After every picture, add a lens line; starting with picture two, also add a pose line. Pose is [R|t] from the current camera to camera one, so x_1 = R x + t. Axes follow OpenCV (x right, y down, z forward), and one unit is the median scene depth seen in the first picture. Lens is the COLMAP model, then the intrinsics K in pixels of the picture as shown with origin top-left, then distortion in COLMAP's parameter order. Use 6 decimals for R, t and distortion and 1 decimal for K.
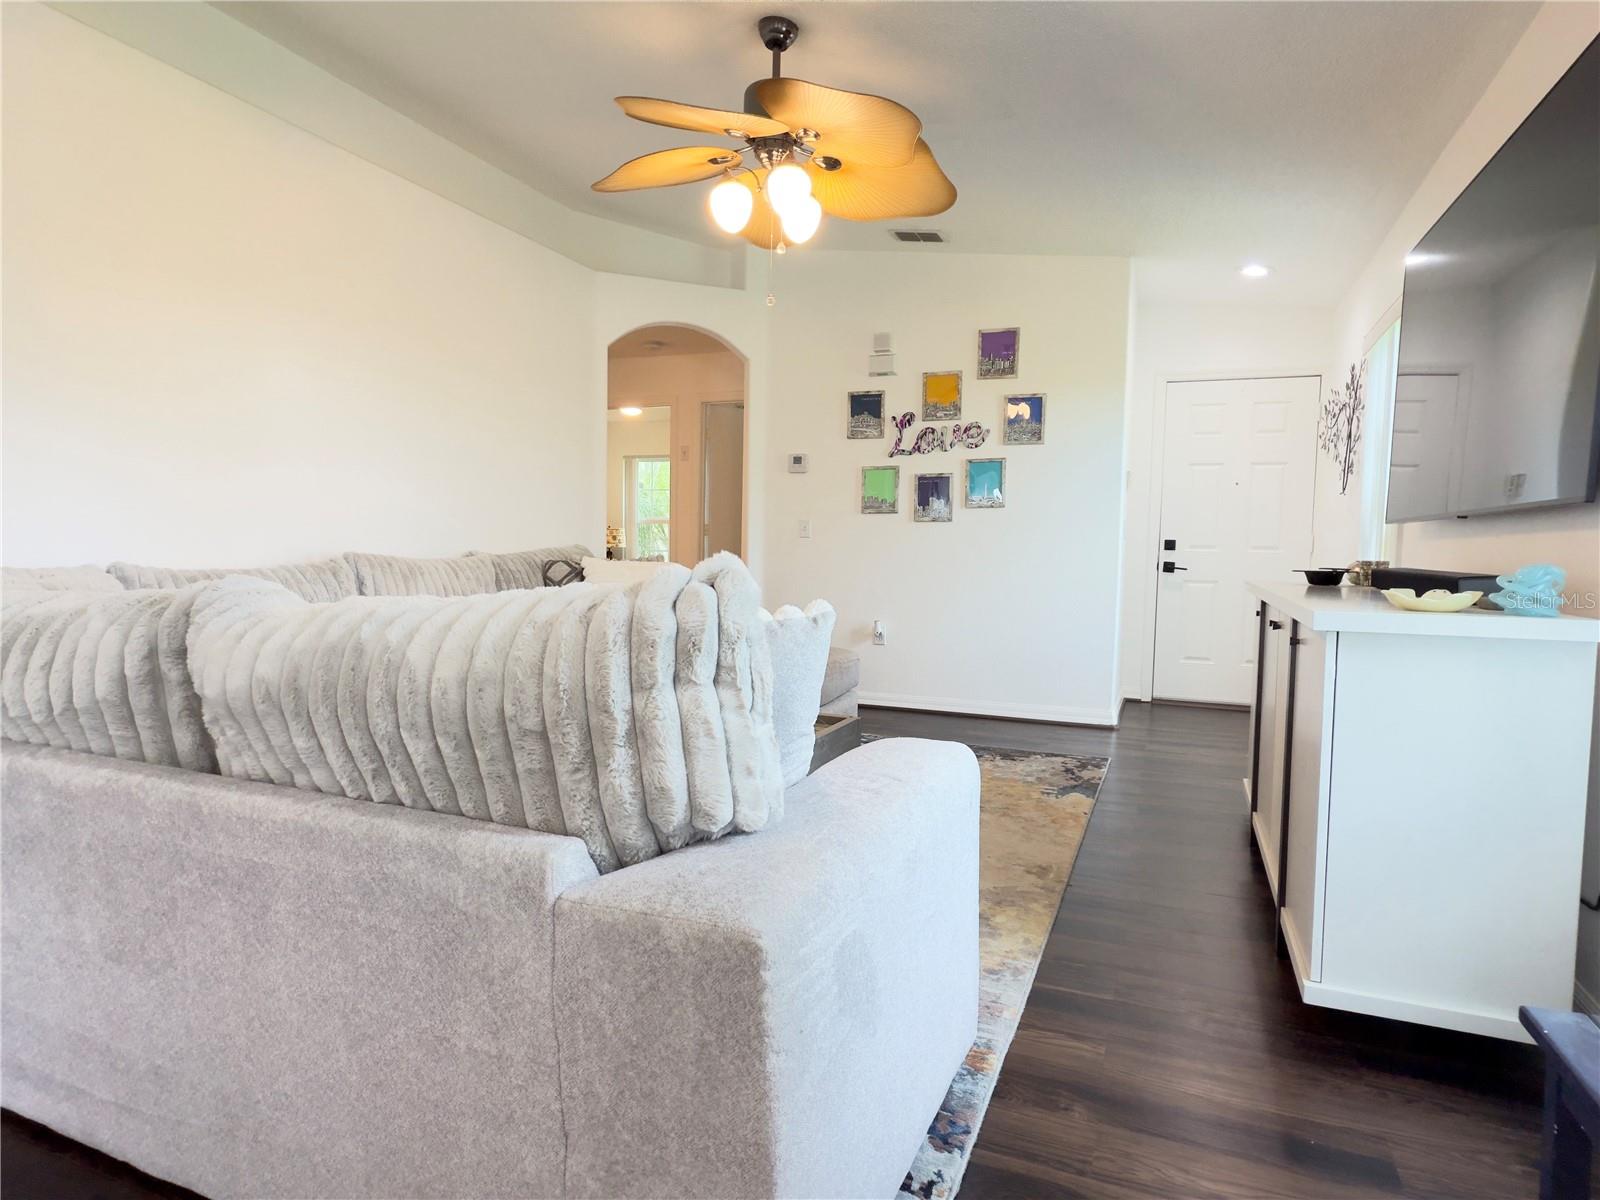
lens RADIAL K [[912.3, 0, 807.7], [0, 912.3, 603.7], [0, 0, 1]] dist [-0.000460, -0.000329]
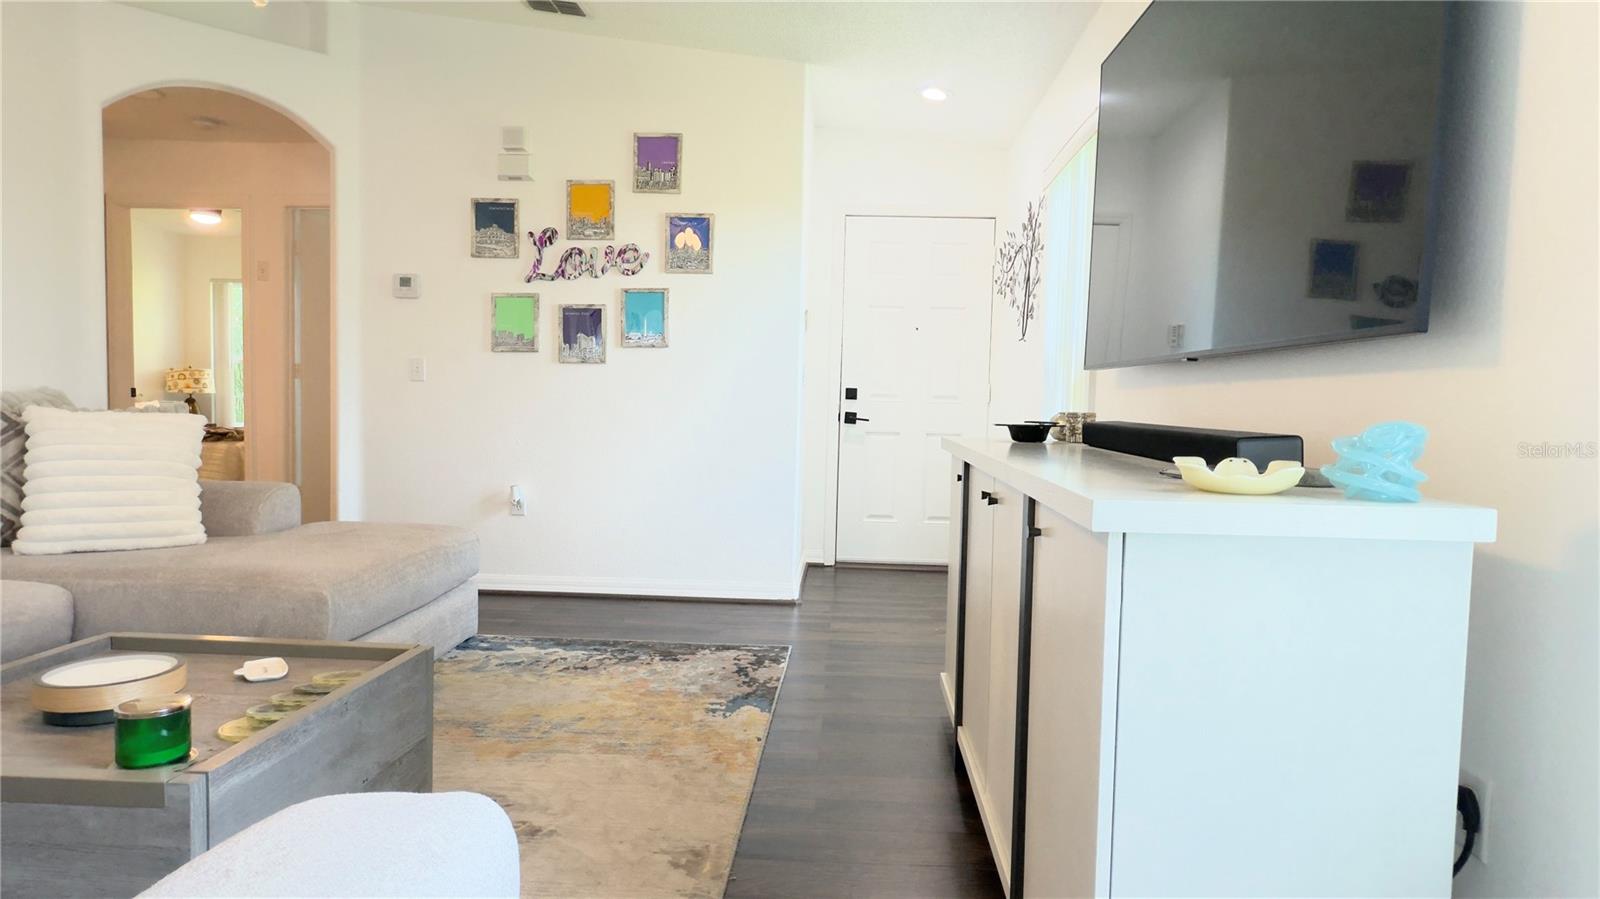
lens RADIAL K [[902.0, 0, 800.0], [0, 902.0, 449.5], [0, 0, 1]] dist [0.002252, 0.000756]
pose [[0.947478, -0.013517, 0.319534, 0.064455], [0.014424, 0.999896, -0.000472, -0.009697], [-0.319494, 0.005057, 0.947575, 0.175891]]
